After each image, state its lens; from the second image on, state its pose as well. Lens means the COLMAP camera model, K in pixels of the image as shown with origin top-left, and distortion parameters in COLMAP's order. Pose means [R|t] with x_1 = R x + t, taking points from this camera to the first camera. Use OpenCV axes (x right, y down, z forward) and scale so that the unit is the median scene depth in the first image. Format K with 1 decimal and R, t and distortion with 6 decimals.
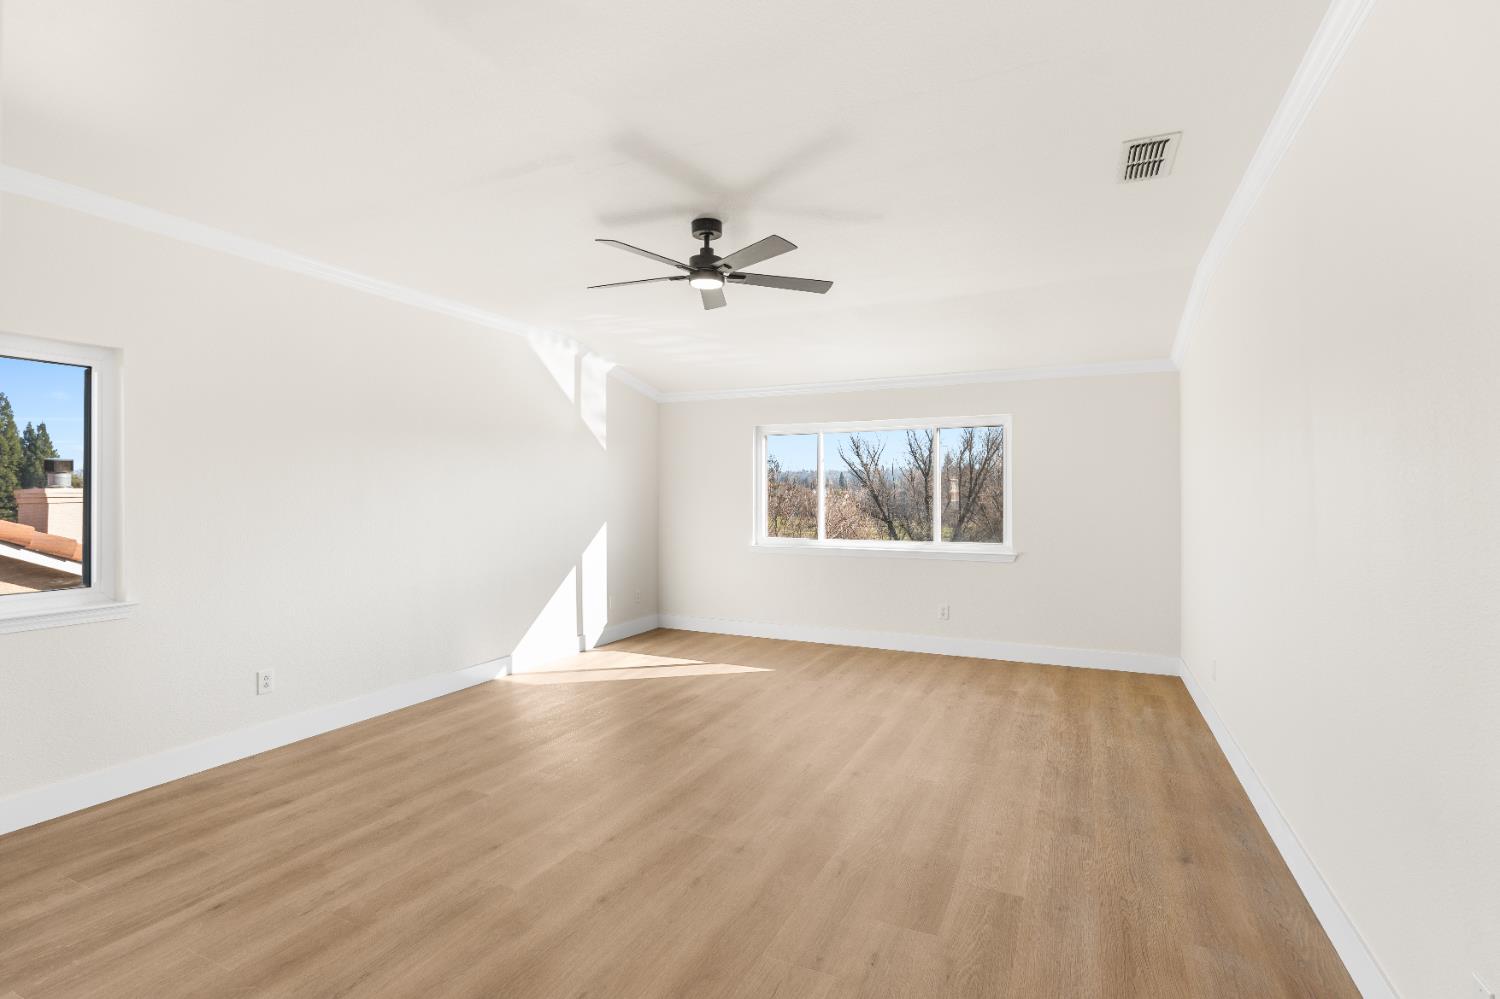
lens RADIAL K [[737.2, 0, 752.3], [0, 737.2, 495.9], [0, 0, 1]] dist [-0.000971, -0.000050]
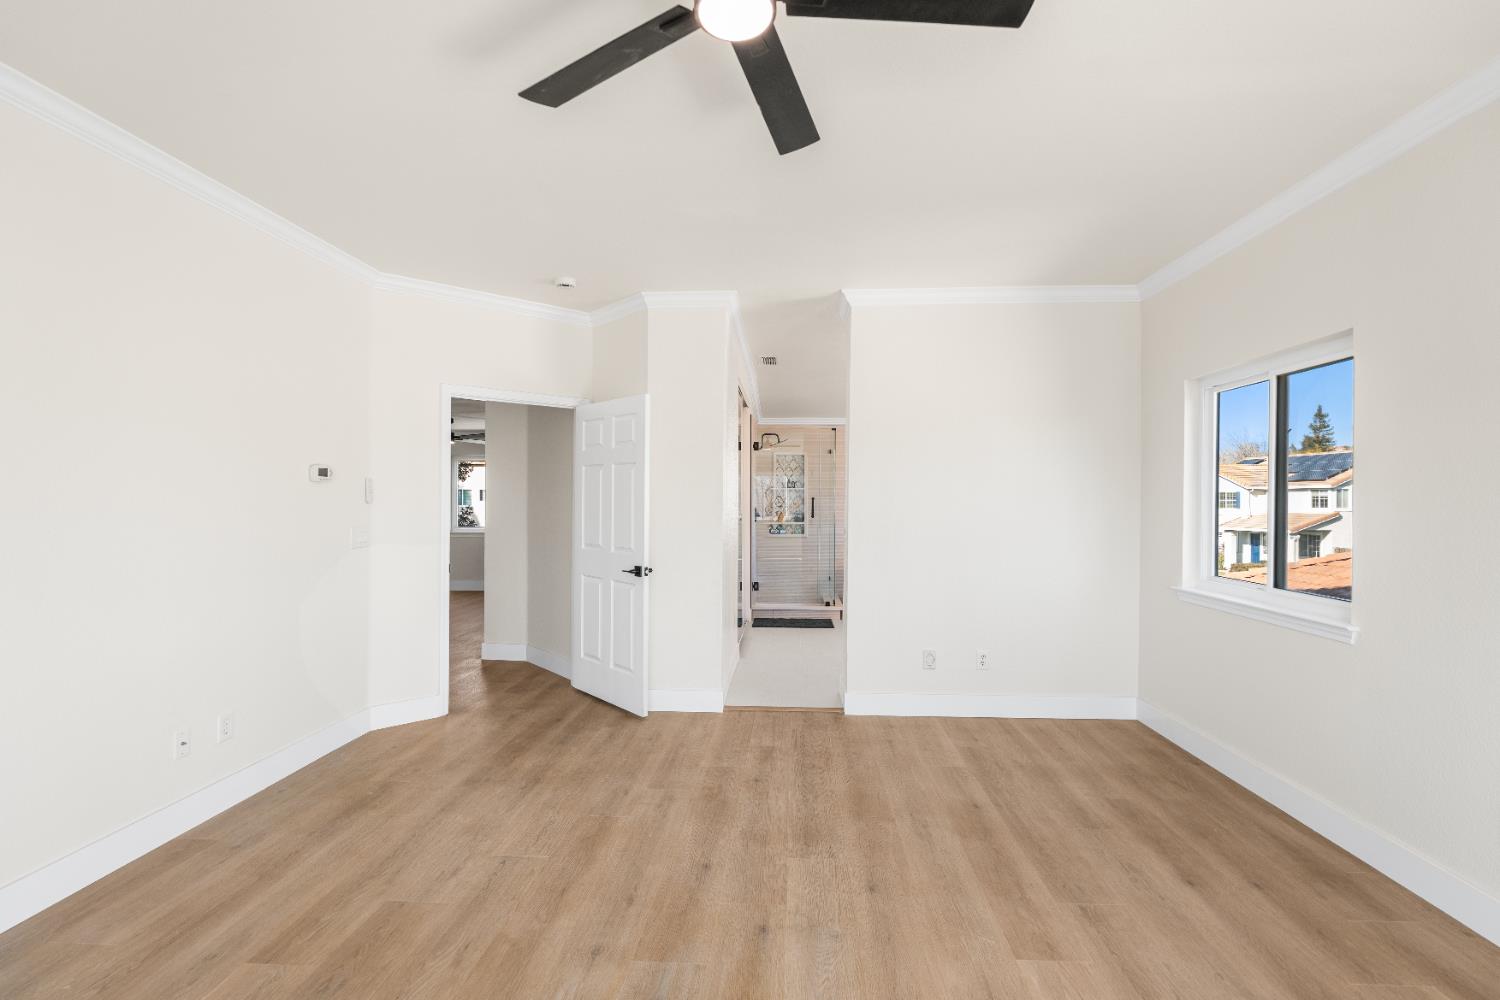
lens RADIAL K [[677.5, 0, 751.4], [0, 677.5, 498.0], [0, 0, 1]] dist [-0.005738, 0.000746]
pose [[-0.927416, -0.002046, -0.374025, 0.105928], [-0.002561, 0.999996, 0.000878, -0.003638], [0.374022, 0.001772, -0.927418, 1.828342]]
